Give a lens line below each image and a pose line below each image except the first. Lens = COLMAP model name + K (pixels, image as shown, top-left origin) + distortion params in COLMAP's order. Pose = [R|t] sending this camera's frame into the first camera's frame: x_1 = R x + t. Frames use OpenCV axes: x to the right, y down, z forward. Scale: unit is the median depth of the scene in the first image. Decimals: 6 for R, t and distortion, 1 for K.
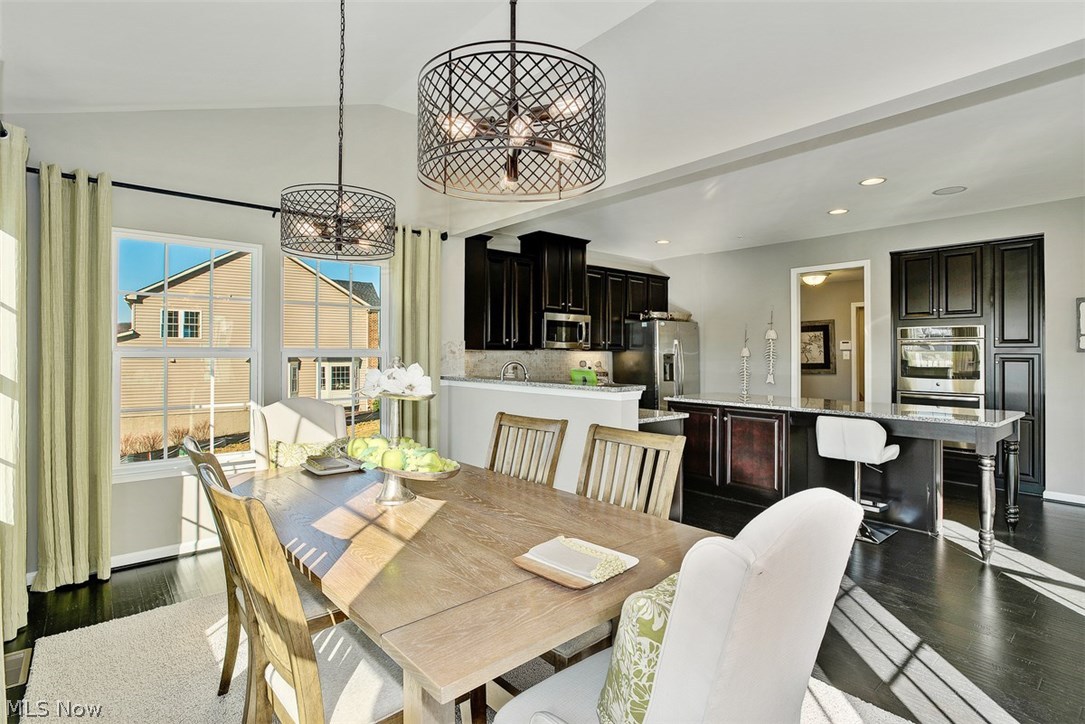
lens RADIAL K [[523.9, 0, 539.8], [0, 523.9, 348.6], [0, 0, 1]] dist [0.001496, 0.000266]
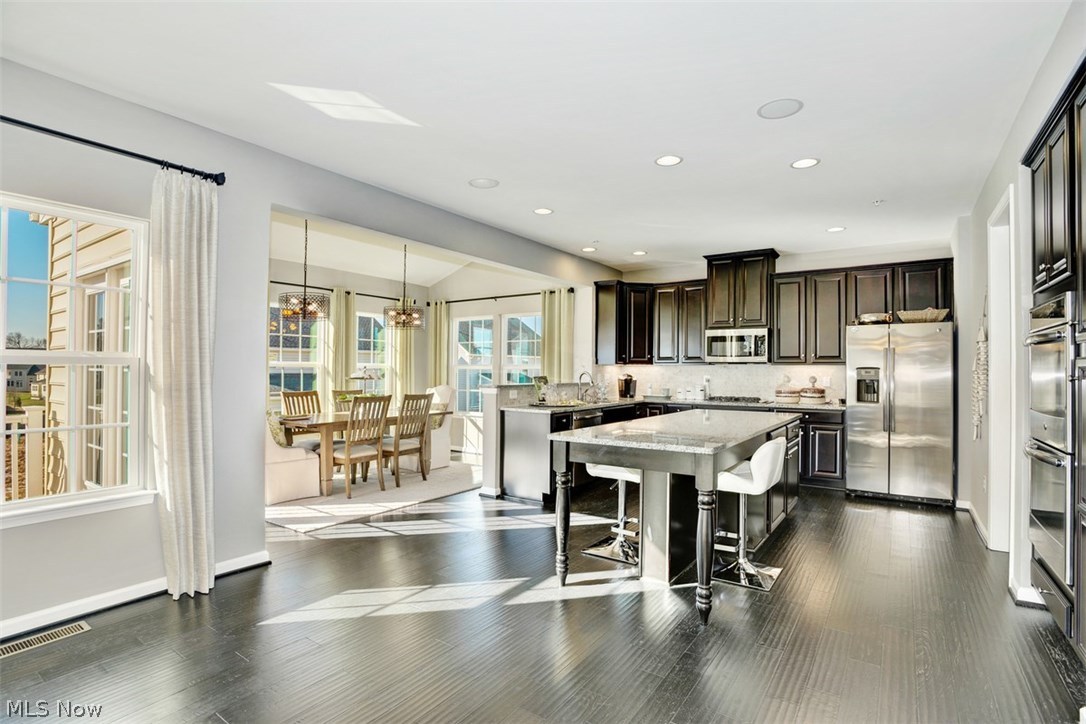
lens RADIAL K [[532.8, 0, 538.8], [0, 532.8, 362.9], [0, 0, 1]] dist [0.000253, 0.000295]
pose [[0.246060, -0.012067, -0.969180, 1.262518], [0.000242, 0.999923, -0.012388, 0.016665], [0.969255, 0.002814, 0.246044, 0.509439]]
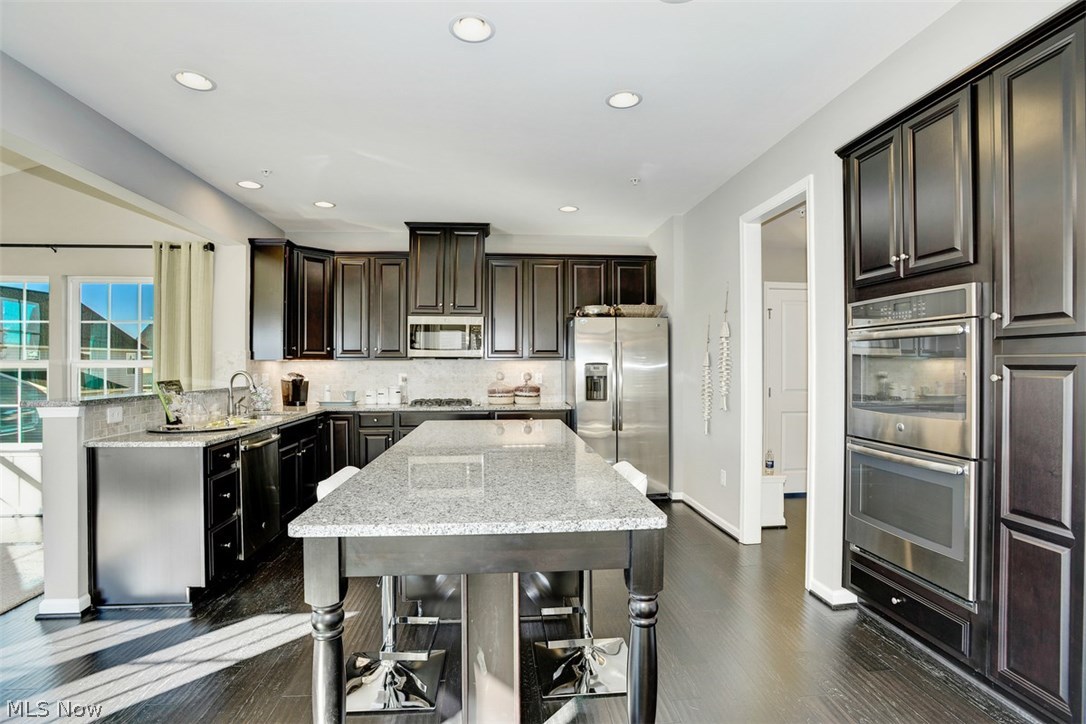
lens RADIAL K [[547.8, 0, 544.1], [0, 547.8, 366.4], [0, 0, 1]] dist [-0.063241, 0.030292]
pose [[0.805907, -0.001327, -0.592040, 0.913221], [0.006418, 0.999958, 0.006495, 0.011780], [0.592007, -0.009034, 0.805882, 0.532862]]
